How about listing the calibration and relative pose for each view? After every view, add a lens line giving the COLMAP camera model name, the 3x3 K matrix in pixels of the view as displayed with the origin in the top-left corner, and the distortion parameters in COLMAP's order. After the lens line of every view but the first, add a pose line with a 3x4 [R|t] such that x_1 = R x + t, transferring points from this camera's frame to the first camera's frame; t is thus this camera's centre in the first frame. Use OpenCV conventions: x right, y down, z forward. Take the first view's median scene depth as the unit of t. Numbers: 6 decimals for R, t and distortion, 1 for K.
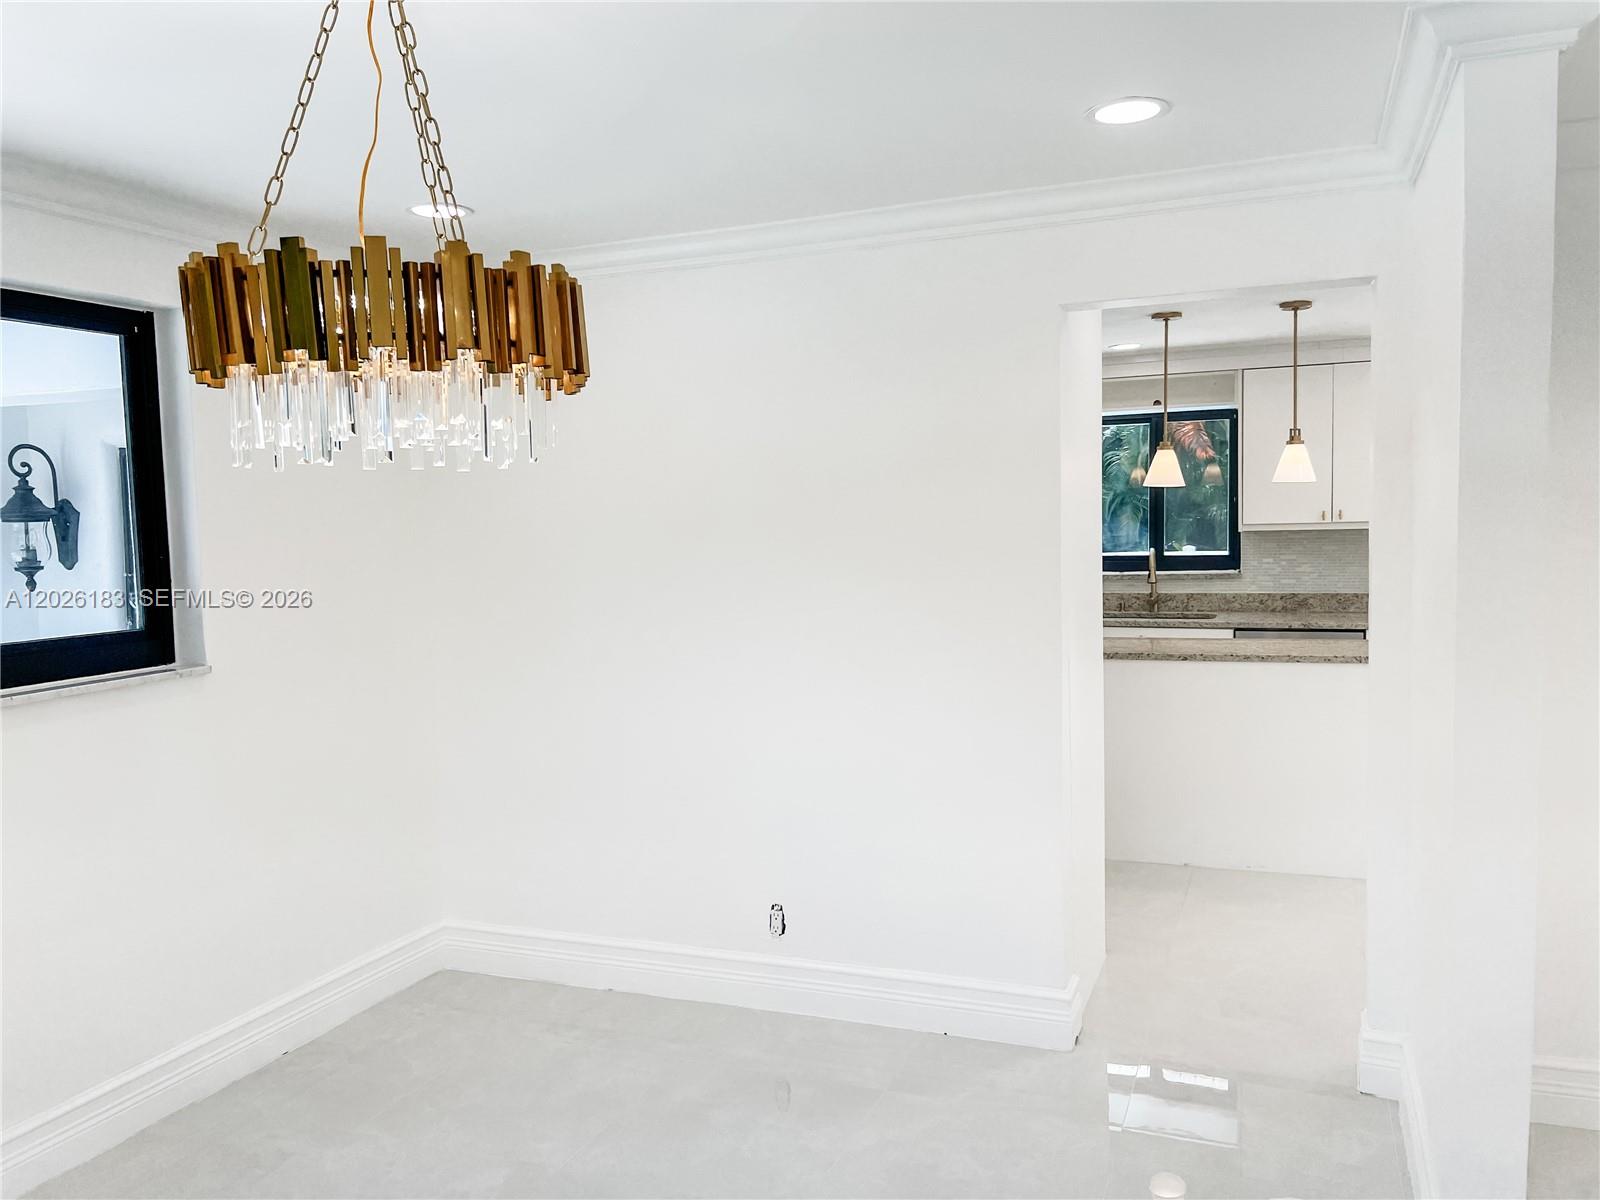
lens RADIAL K [[1196.7, 0, 803.4], [0, 1196.7, 605.2], [0, 0, 1]] dist [0.046500, -0.066277]
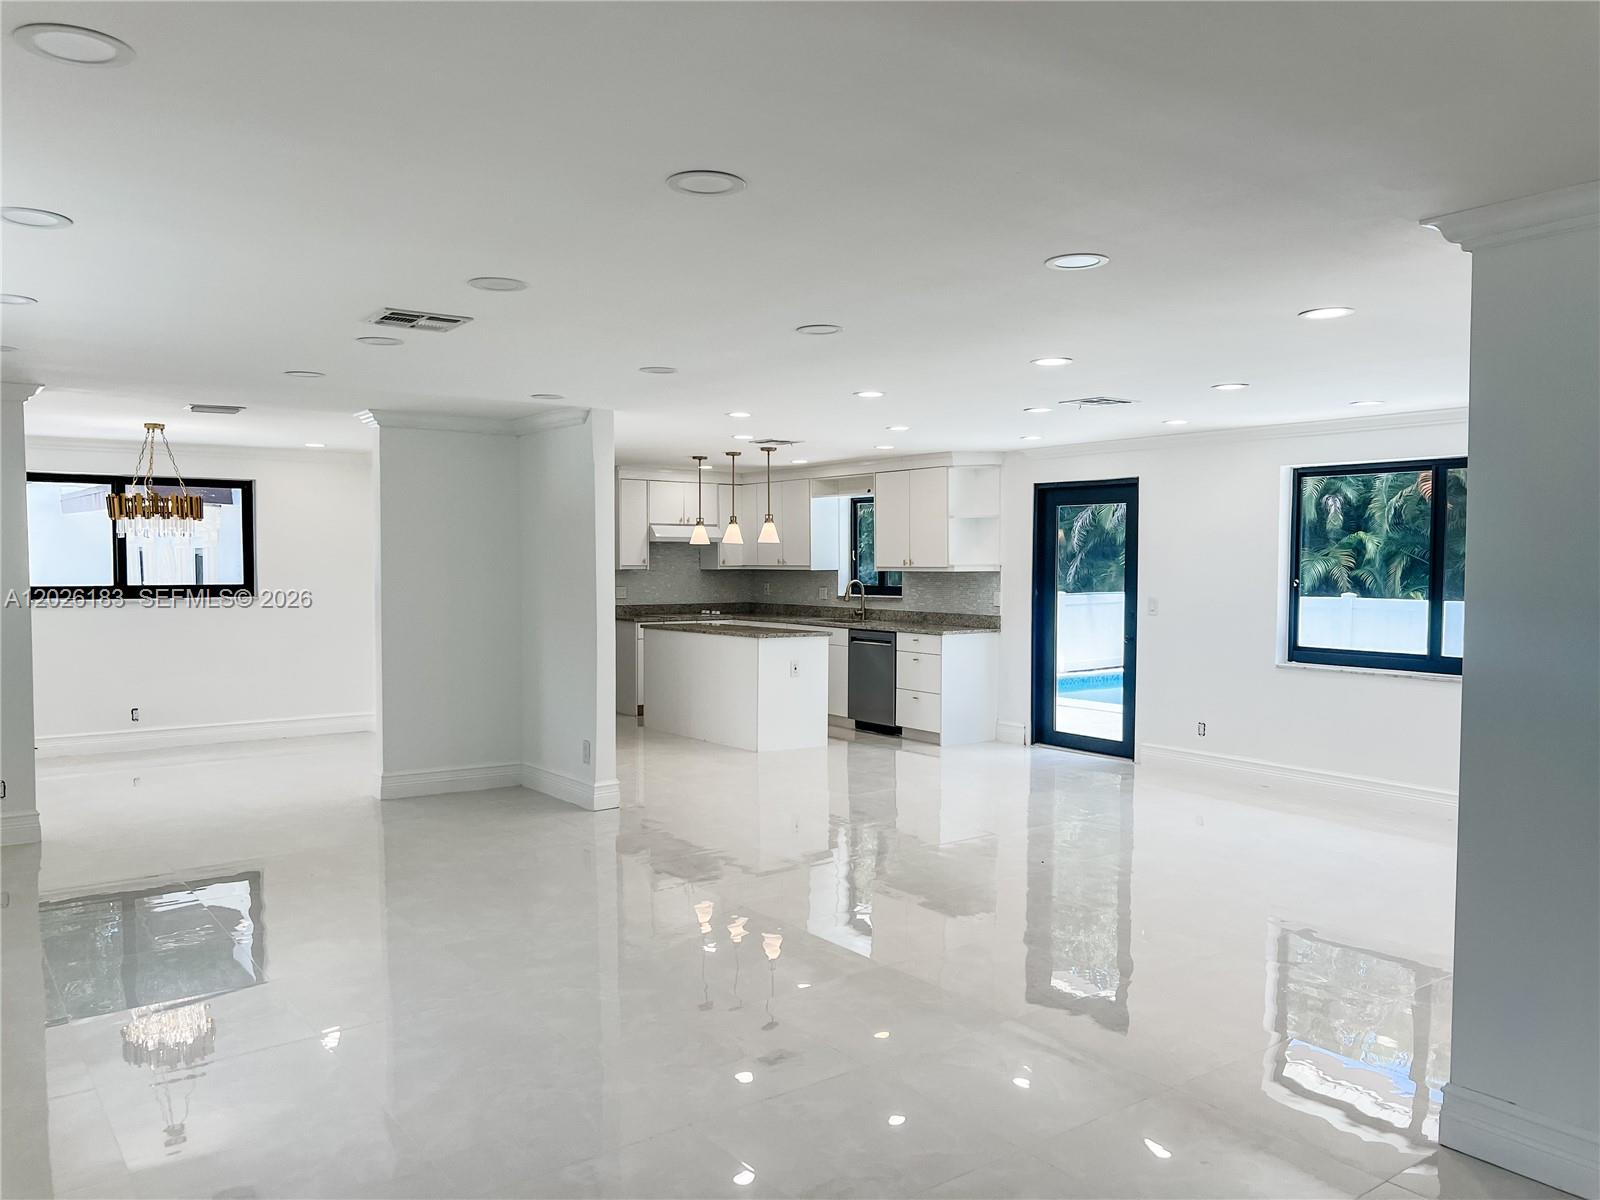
lens RADIAL K [[1188.0, 0, 792.8], [0, 1188.0, 602.5], [0, 0, 1]] dist [0.045603, -0.055292]
pose [[0.861322, 0.052101, -0.505381, 1.053951], [-0.063886, 0.997939, -0.006000, -0.001482], [0.504027, 0.037454, 0.862876, -0.439925]]
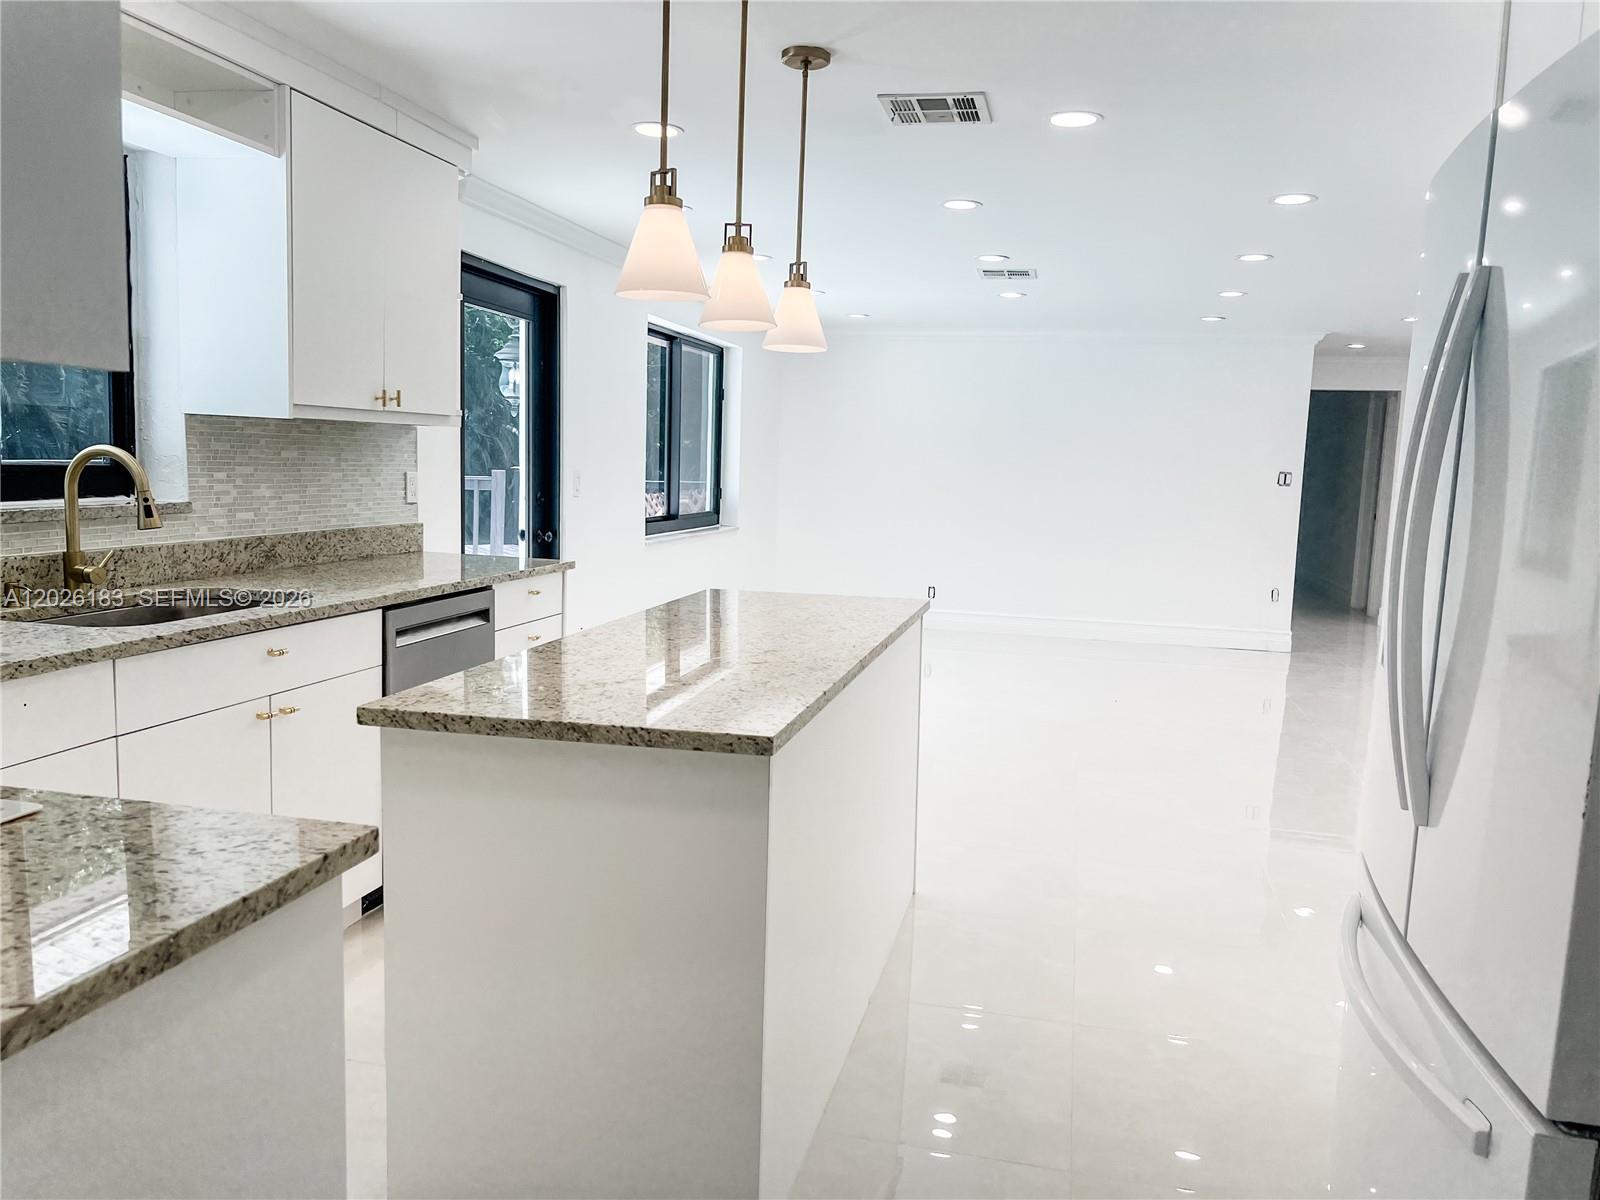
lens RADIAL K [[1196.7, 0, 803.4], [0, 1196.7, 605.2], [0, 0, 1]] dist [0.046500, -0.066277]
pose [[-0.165022, -0.103244, 0.980871, -0.170768], [0.041292, 0.992911, 0.111458, -0.029845], [-0.985425, 0.058895, -0.159589, 0.847476]]
